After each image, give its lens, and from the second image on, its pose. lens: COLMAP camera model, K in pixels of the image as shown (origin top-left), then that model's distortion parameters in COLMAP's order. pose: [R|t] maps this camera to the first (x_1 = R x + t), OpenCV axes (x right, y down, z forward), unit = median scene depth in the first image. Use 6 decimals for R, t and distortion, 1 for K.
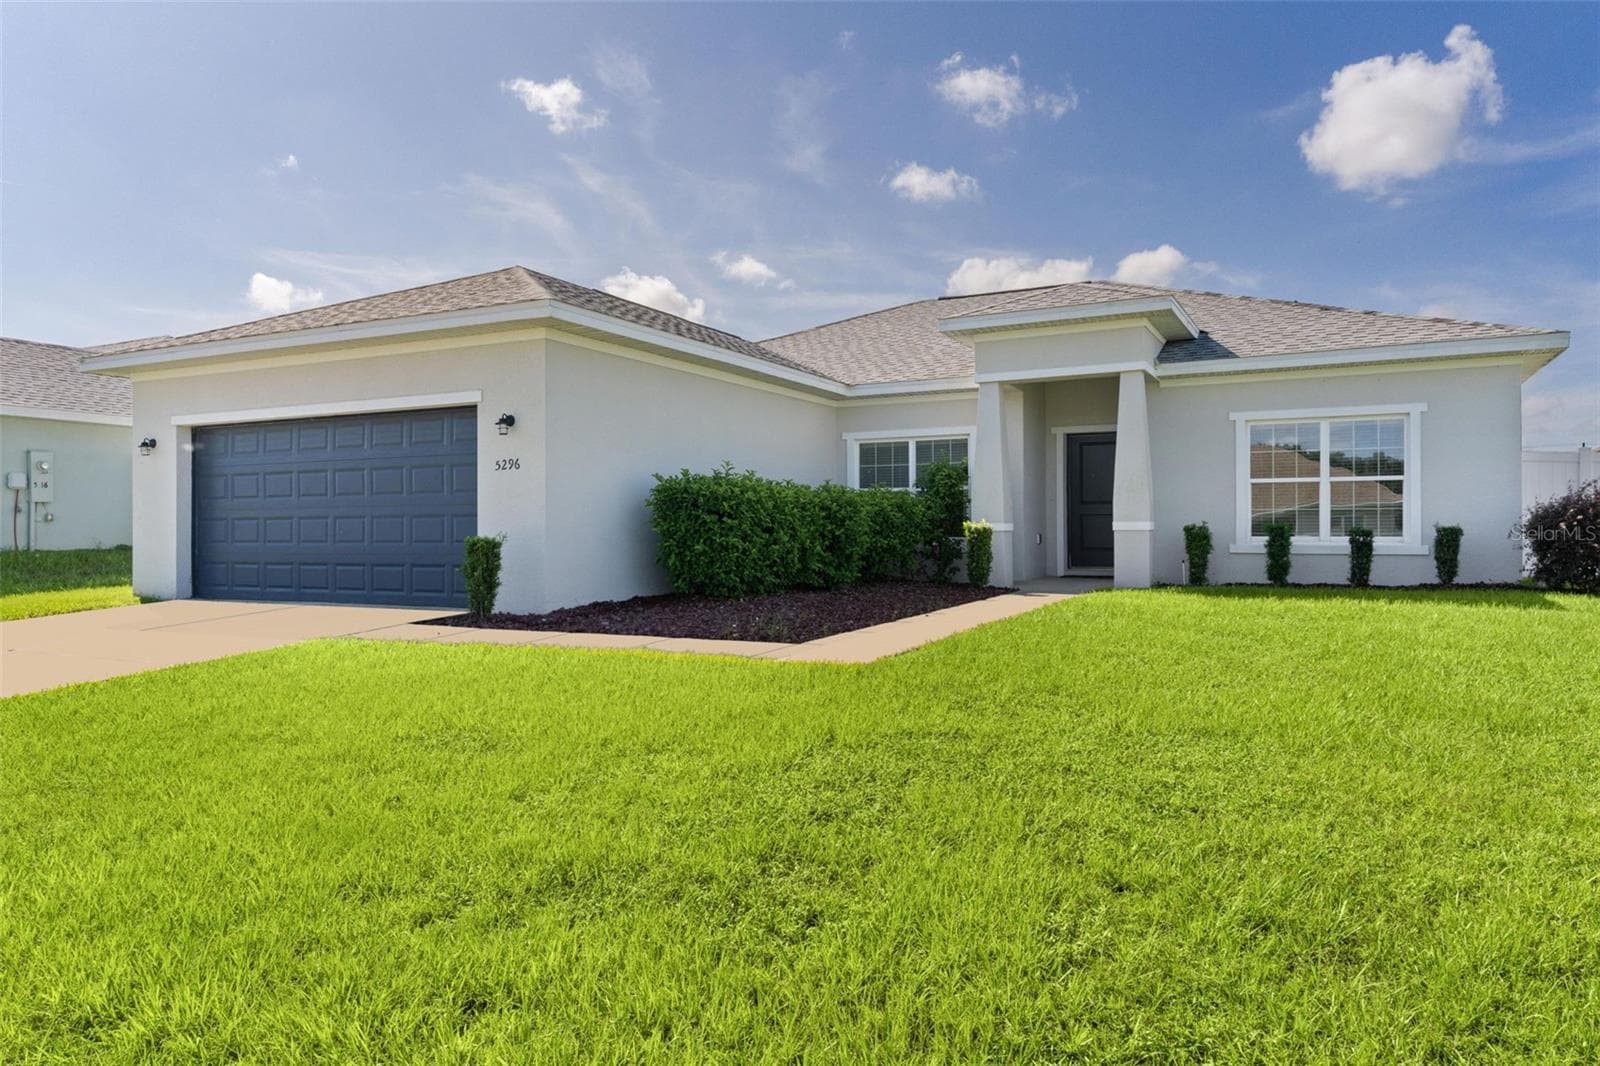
lens RADIAL K [[1037.3, 0, 802.9], [0, 1037.3, 535.6], [0, 0, 1]] dist [-0.020897, 0.007504]
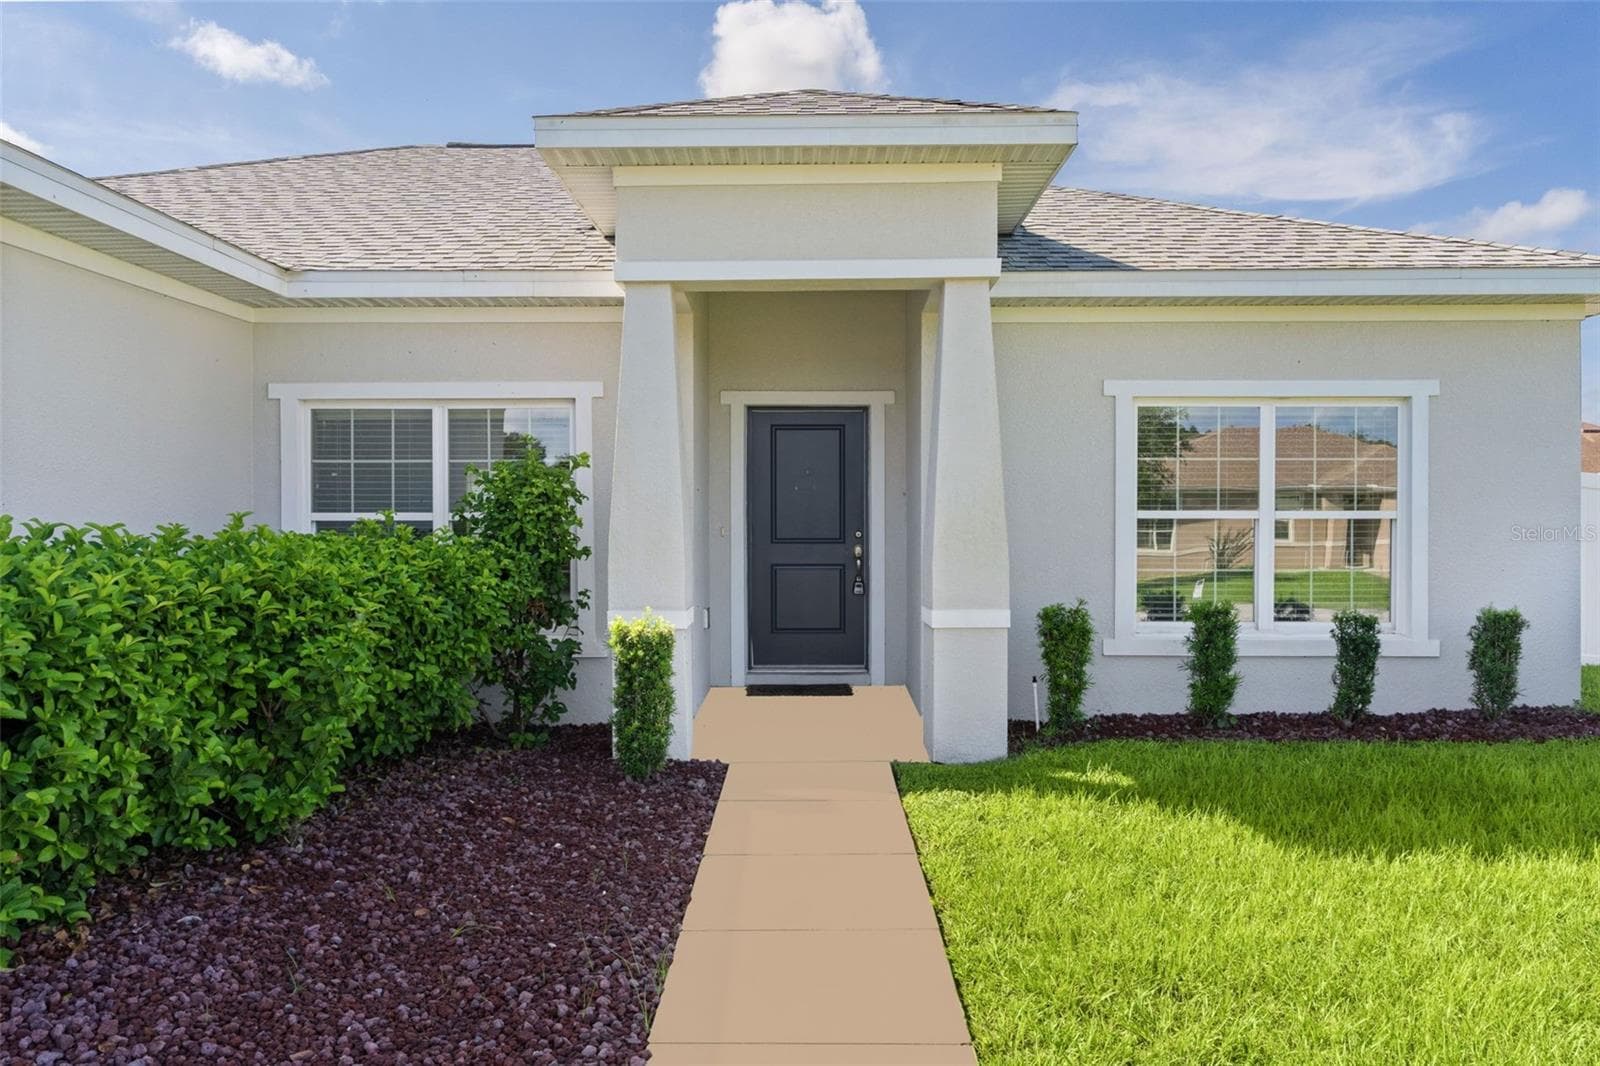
lens RADIAL K [[1229.3, 0, 795.6], [0, 1229.3, 525.0], [0, 0, 1]] dist [0.000197, 0.004008]
pose [[0.893842, -0.003754, 0.448367, 0.005184], [-0.000384, 0.999958, 0.009138, -0.054587], [-0.448383, -0.008340, 0.893803, 0.540801]]
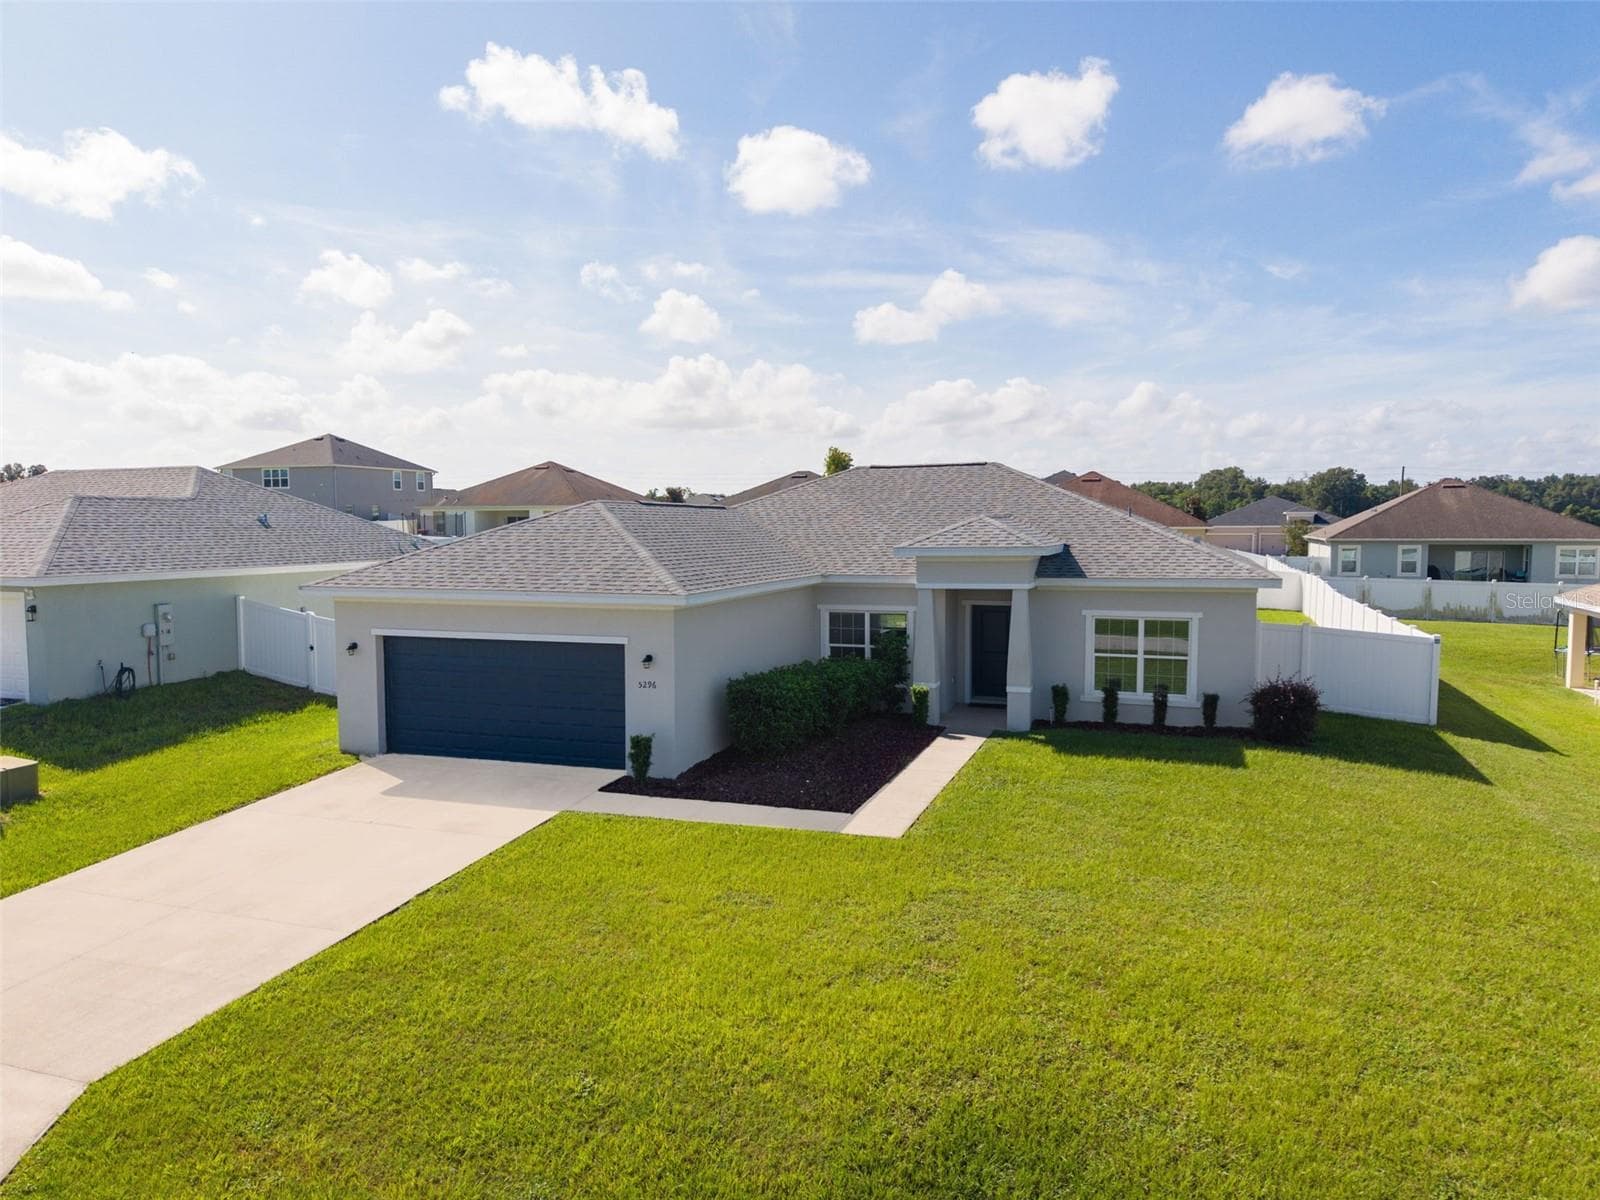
lens RADIAL K [[1075.5, 0, 800.8], [0, 1075.5, 603.1], [0, 0, 1]] dist [0.021780, -0.033730]
pose [[0.991703, -0.006679, 0.128380, -0.206695], [-0.002972, 0.997191, 0.074839, -0.252778], [-0.128519, -0.074599, 0.988897, -0.527287]]
